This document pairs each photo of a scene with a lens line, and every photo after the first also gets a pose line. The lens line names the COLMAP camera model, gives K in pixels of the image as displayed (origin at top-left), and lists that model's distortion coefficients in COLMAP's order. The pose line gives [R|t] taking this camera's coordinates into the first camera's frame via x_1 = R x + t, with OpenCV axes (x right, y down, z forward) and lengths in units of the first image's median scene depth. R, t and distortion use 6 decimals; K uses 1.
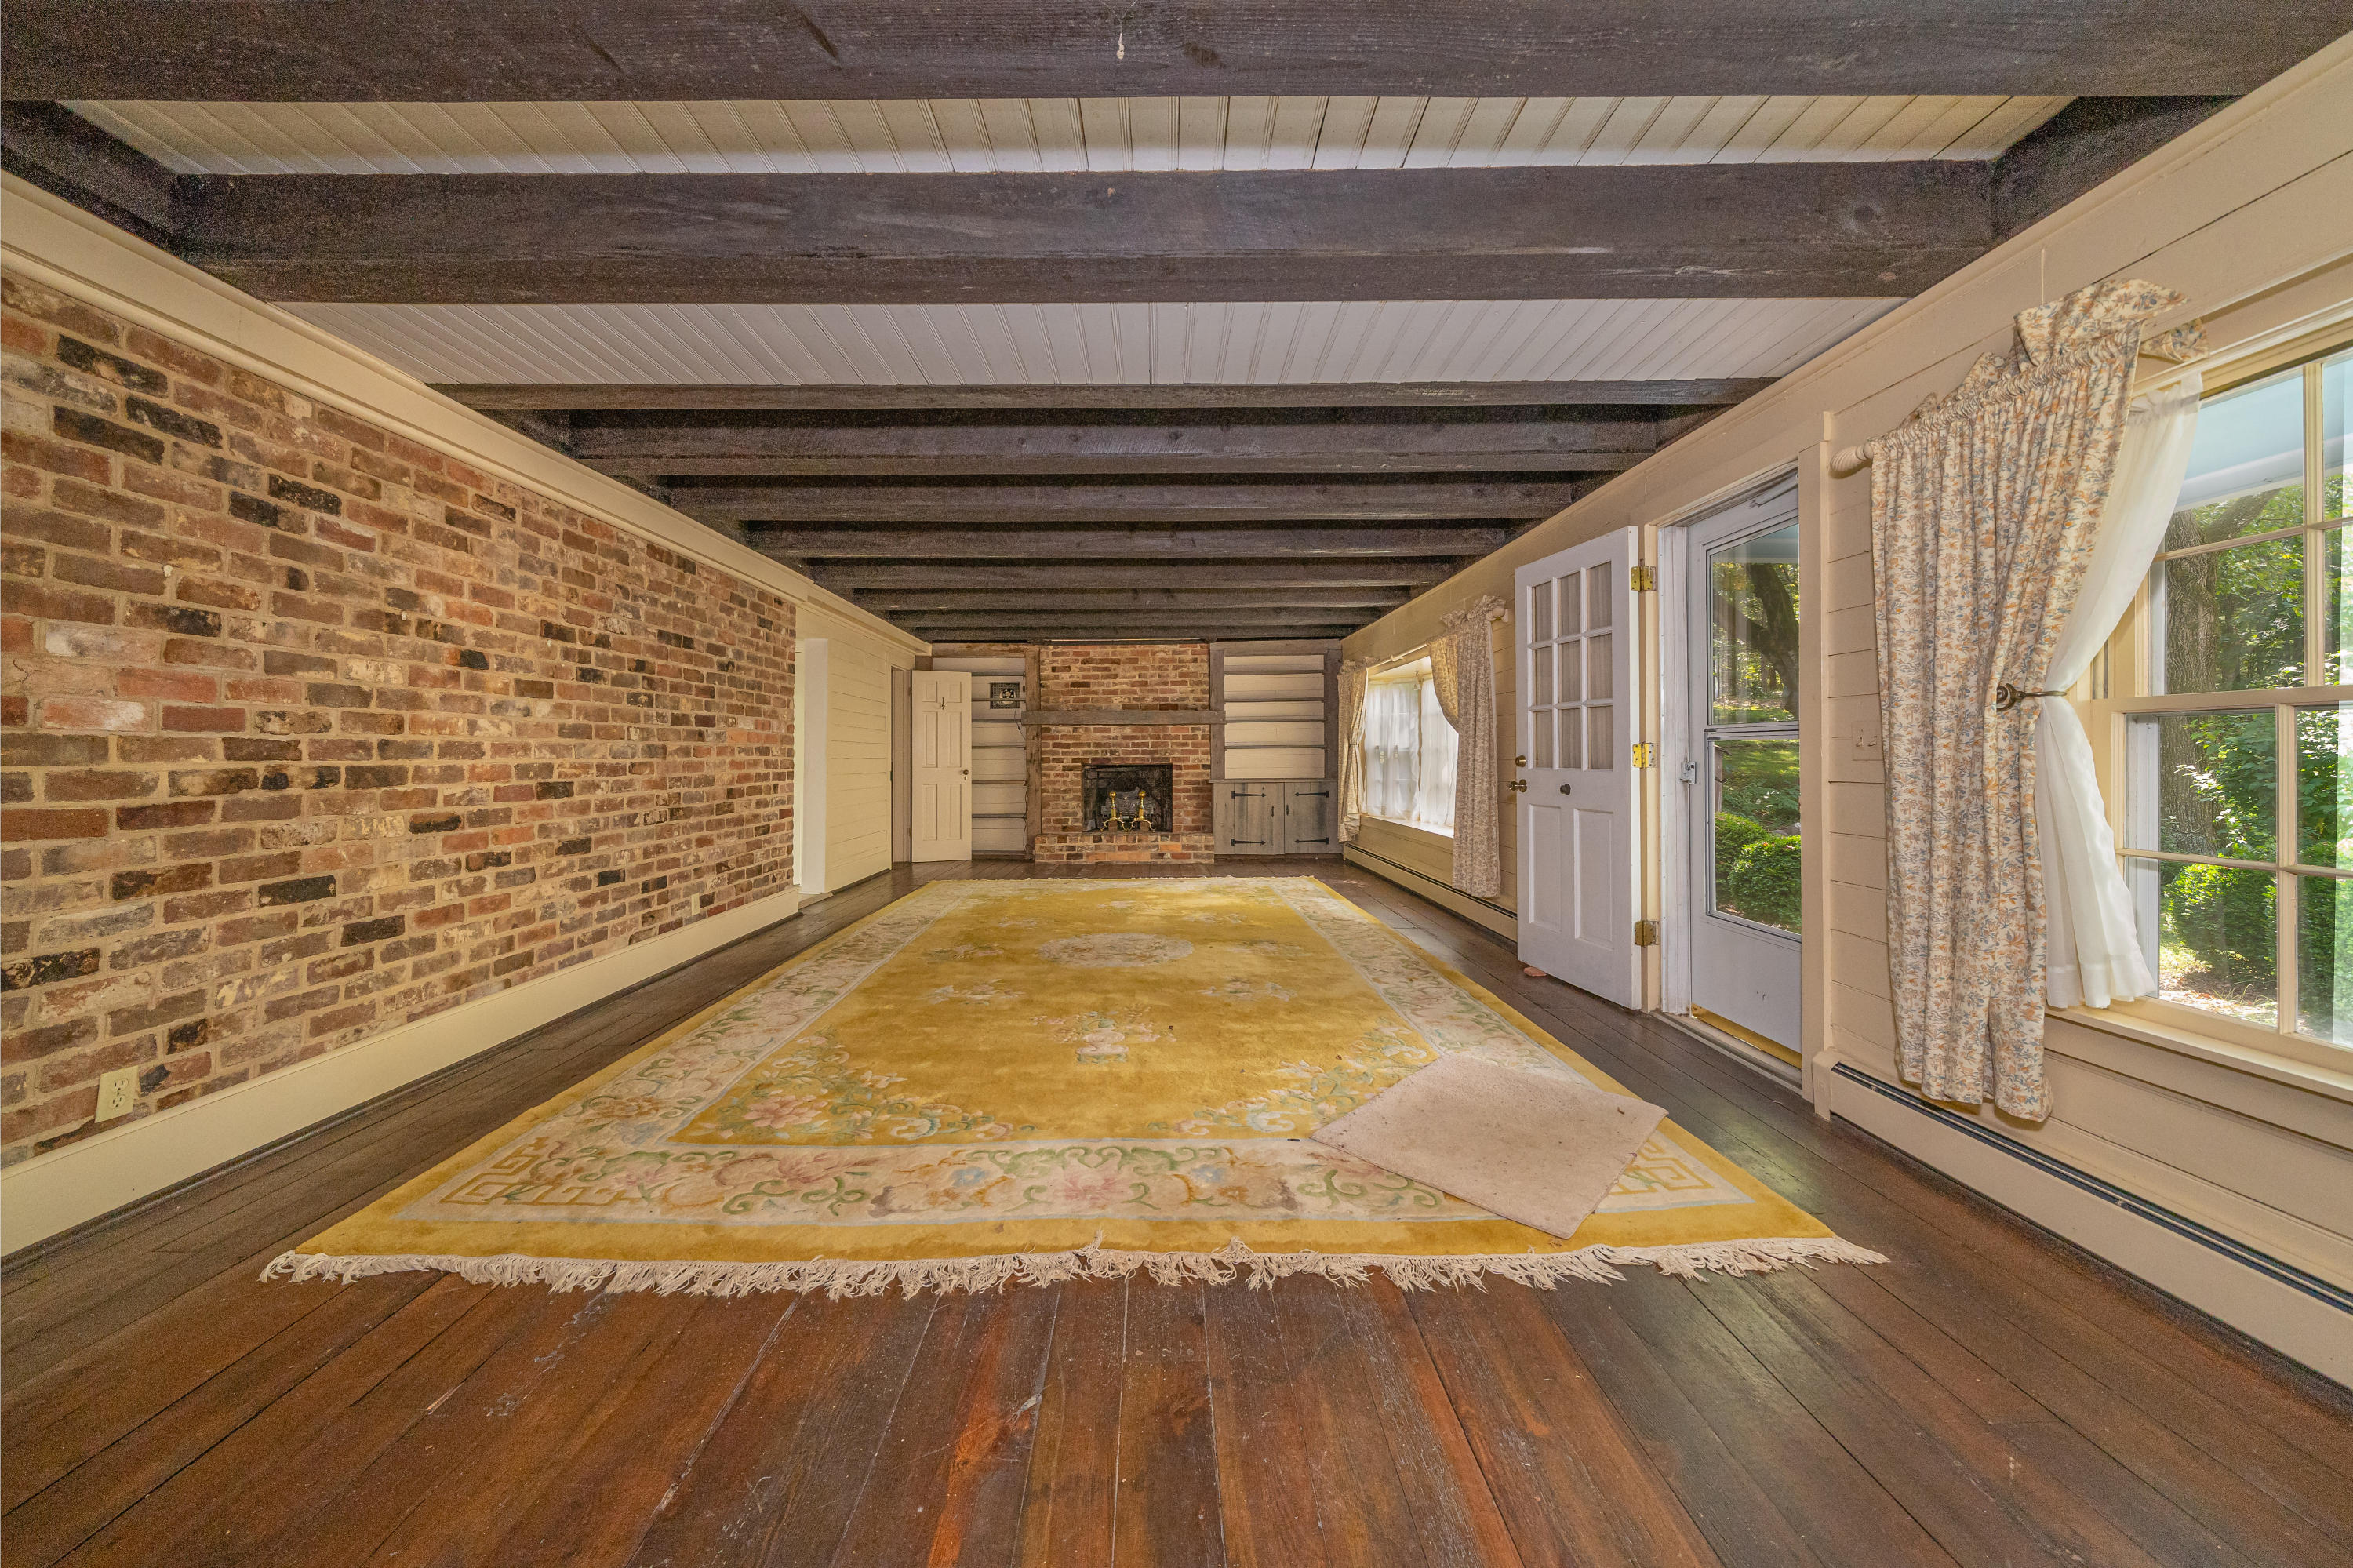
lens RADIAL K [[820.5, 0, 1170.1], [0, 820.5, 763.4], [0, 0, 1]] dist [-0.002405, -0.000098]
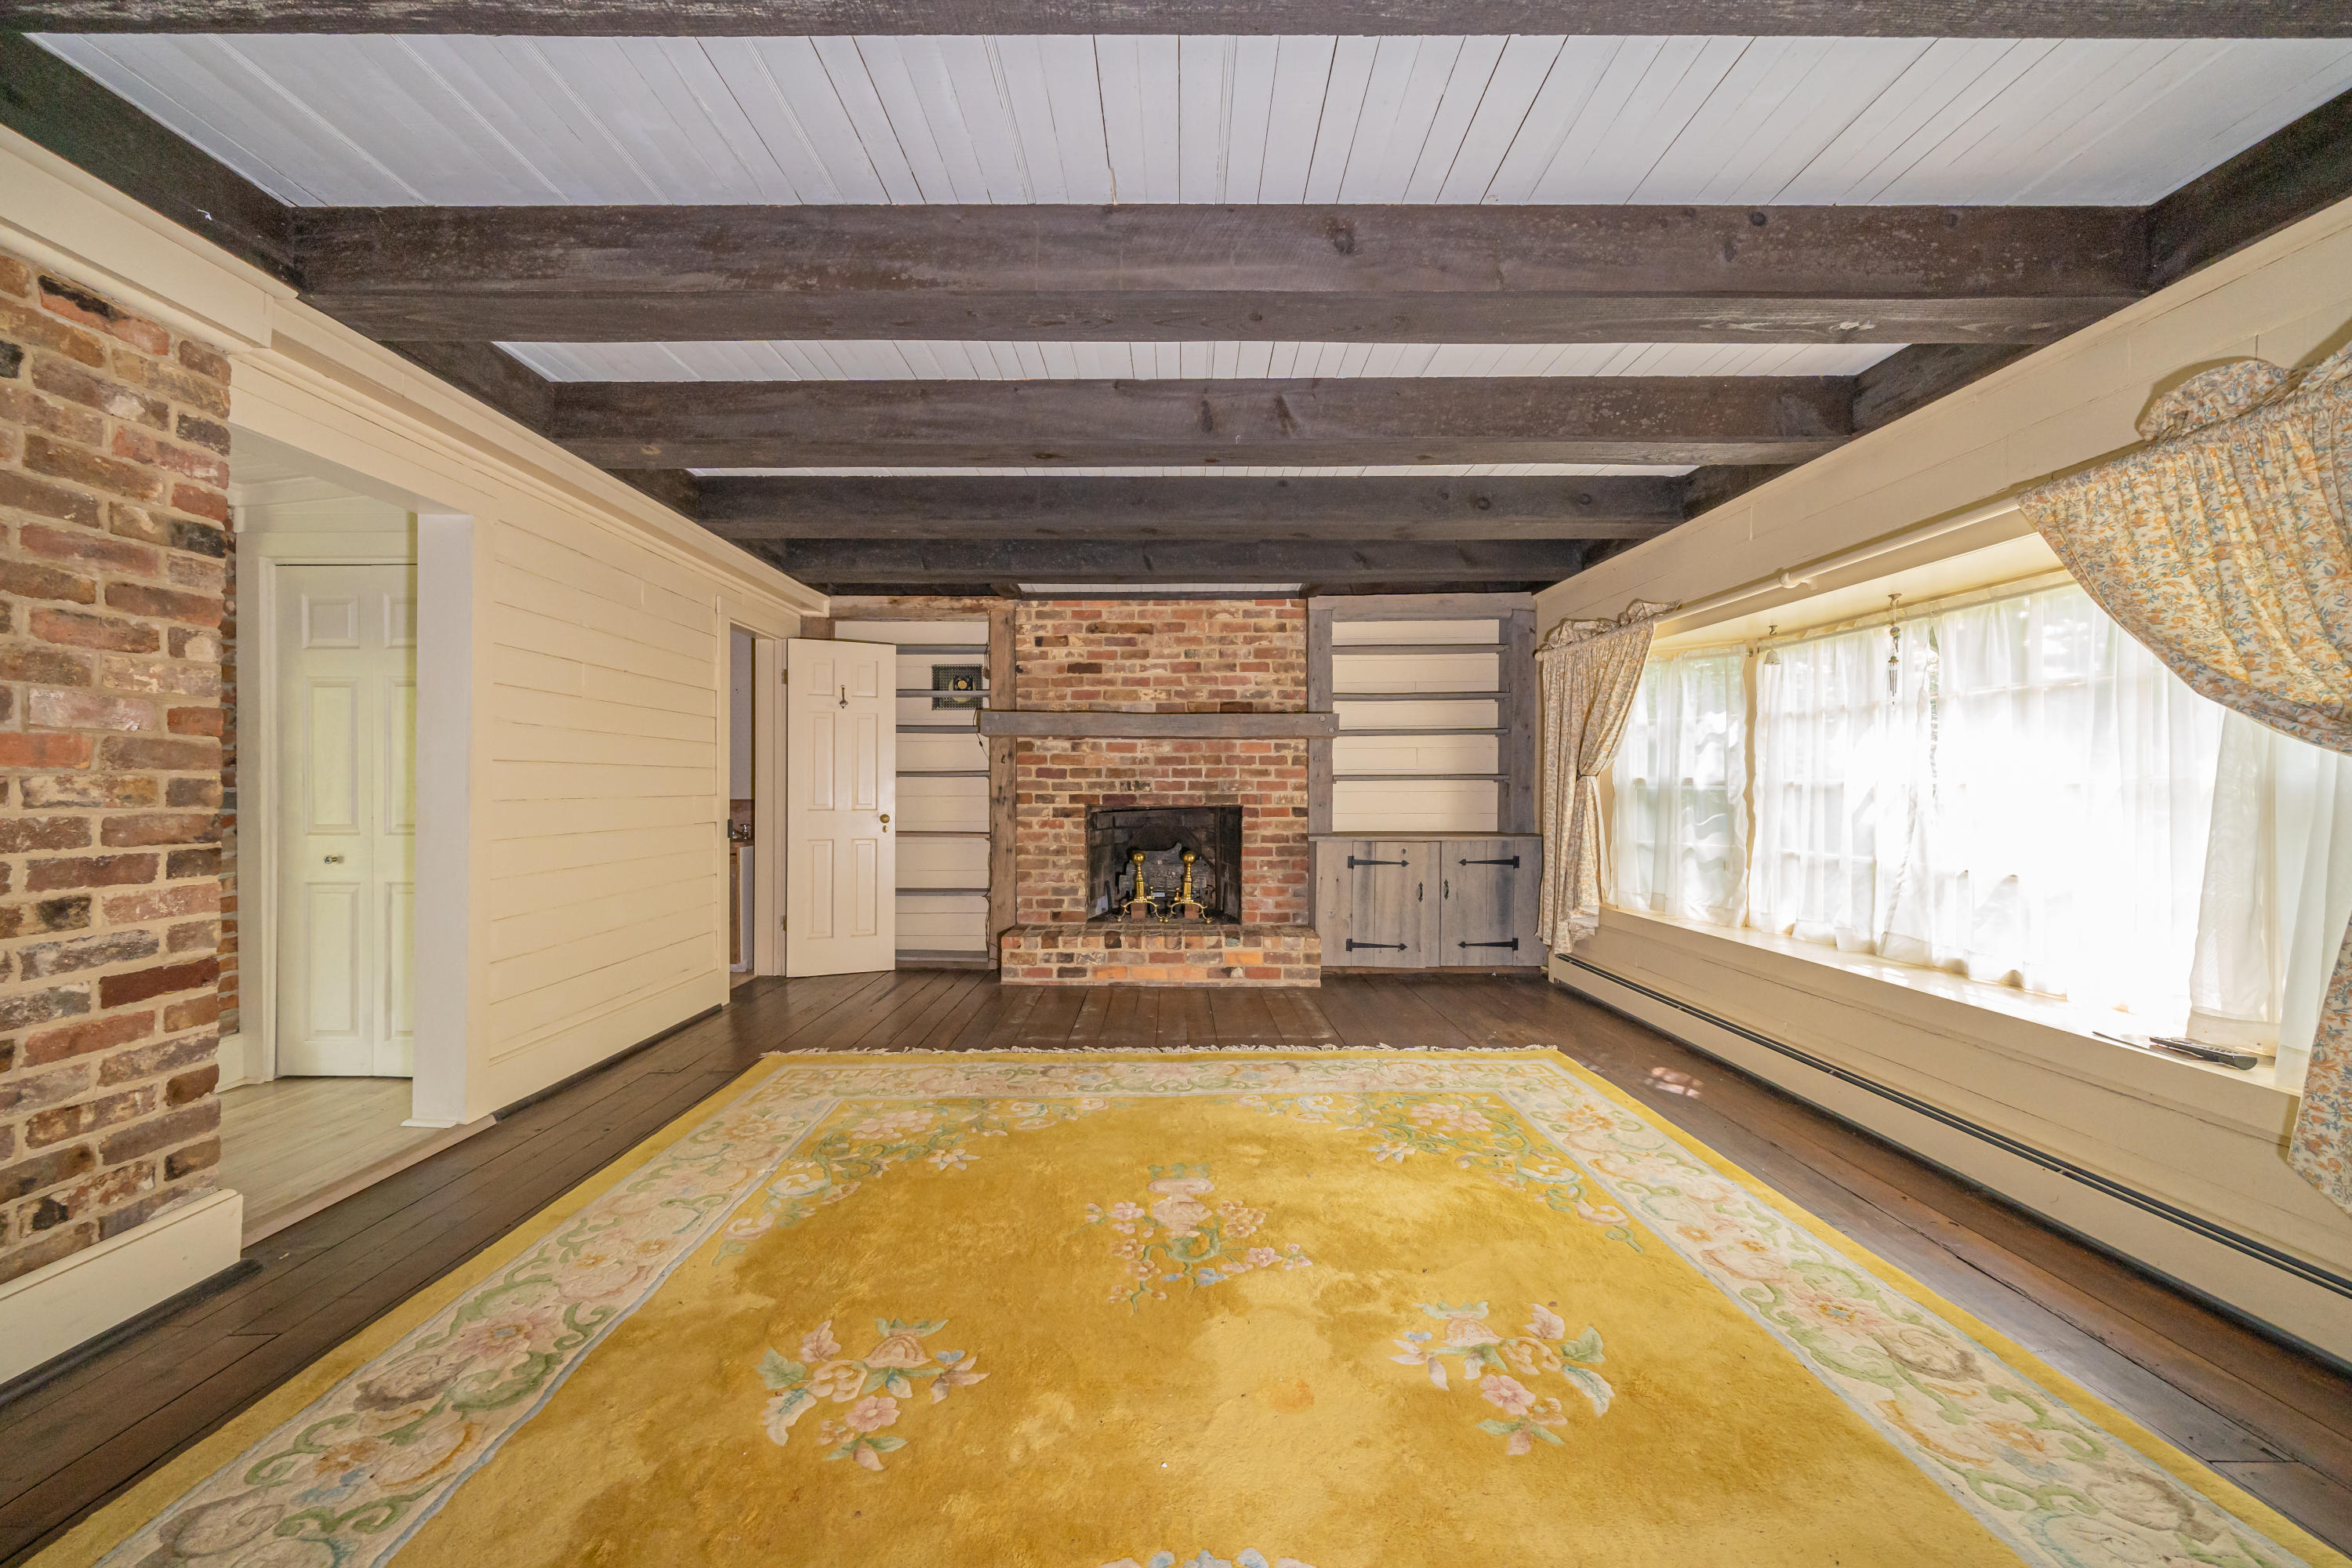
lens RADIAL K [[820.1, 0, 1166.3], [0, 820.1, 789.9], [0, 0, 1]] dist [-0.002405, -0.000098]
pose [[0.999849, 0.007509, -0.015686, -0.042006], [-0.007477, 0.999970, 0.002062, -0.011695], [0.015701, -0.001944, 0.999875, 0.422240]]
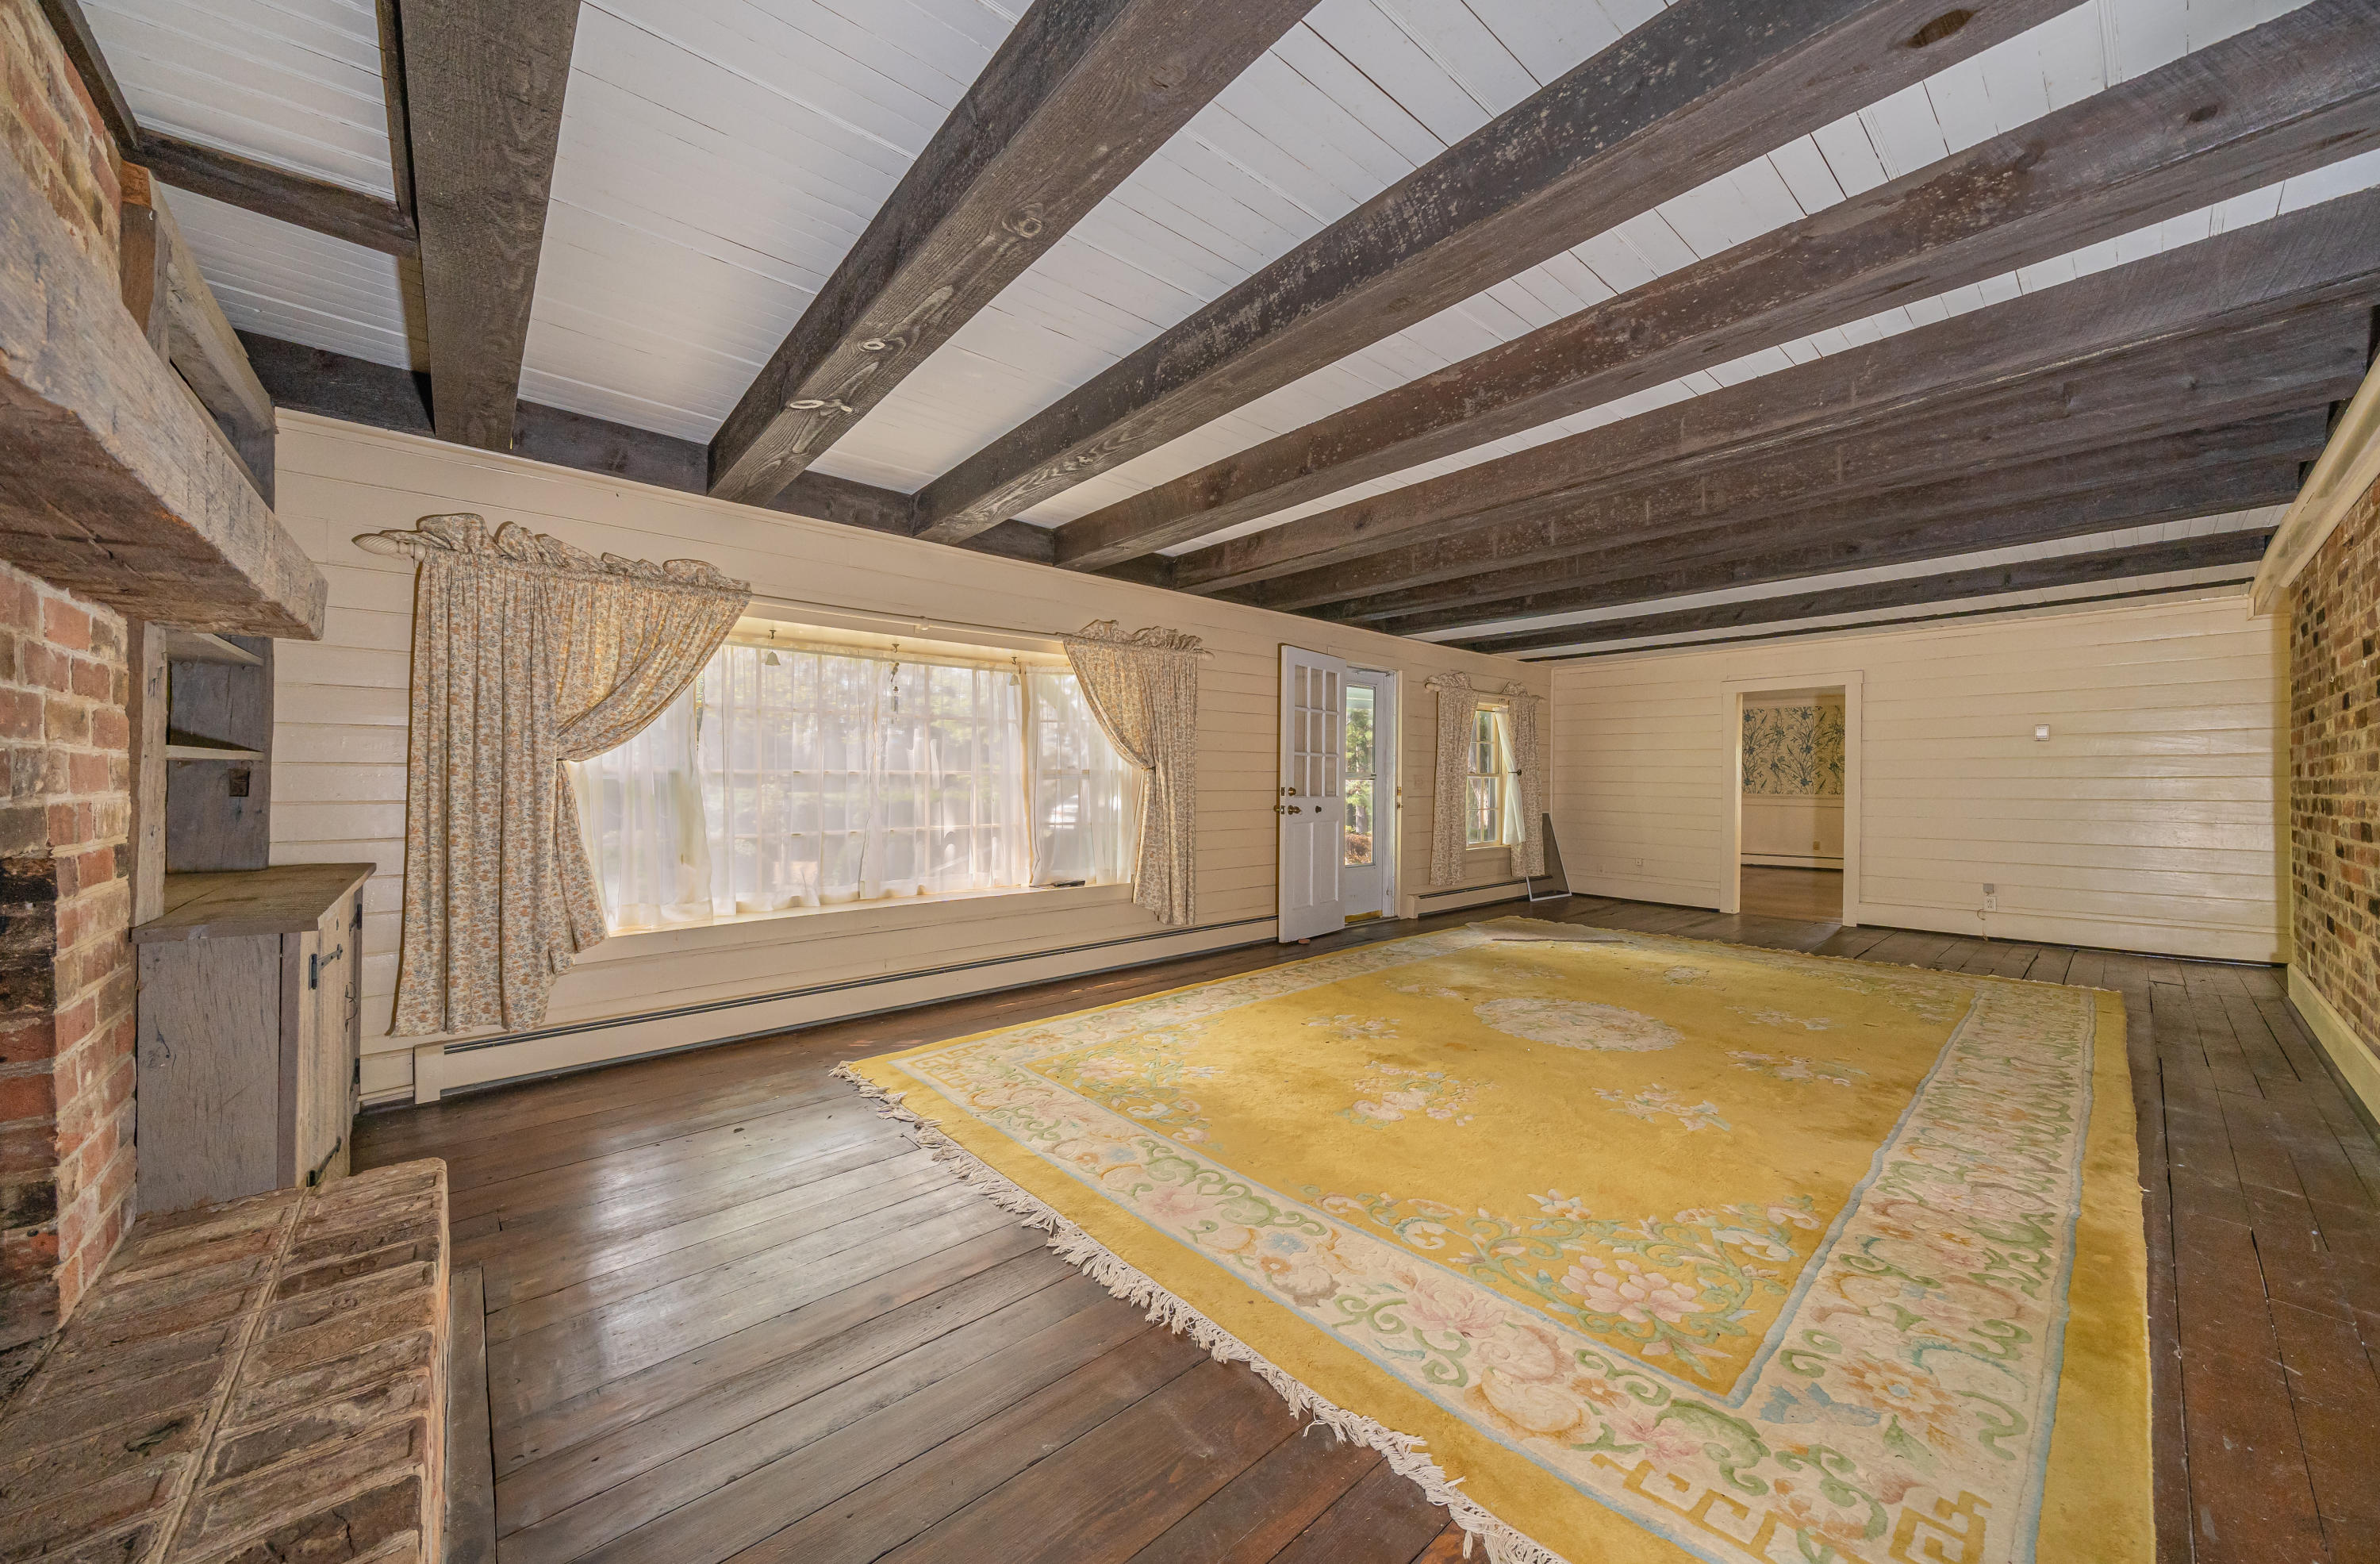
lens RADIAL K [[829.9, 0, 1182.4], [0, 829.9, 775.6], [0, 0, 1]] dist [-0.002405, -0.000098]
pose [[-0.644561, 0.008115, 0.764510, -0.310634], [0.005450, 0.999967, -0.006020, -0.010537], [-0.764534, 0.000287, -0.644584, 1.148990]]
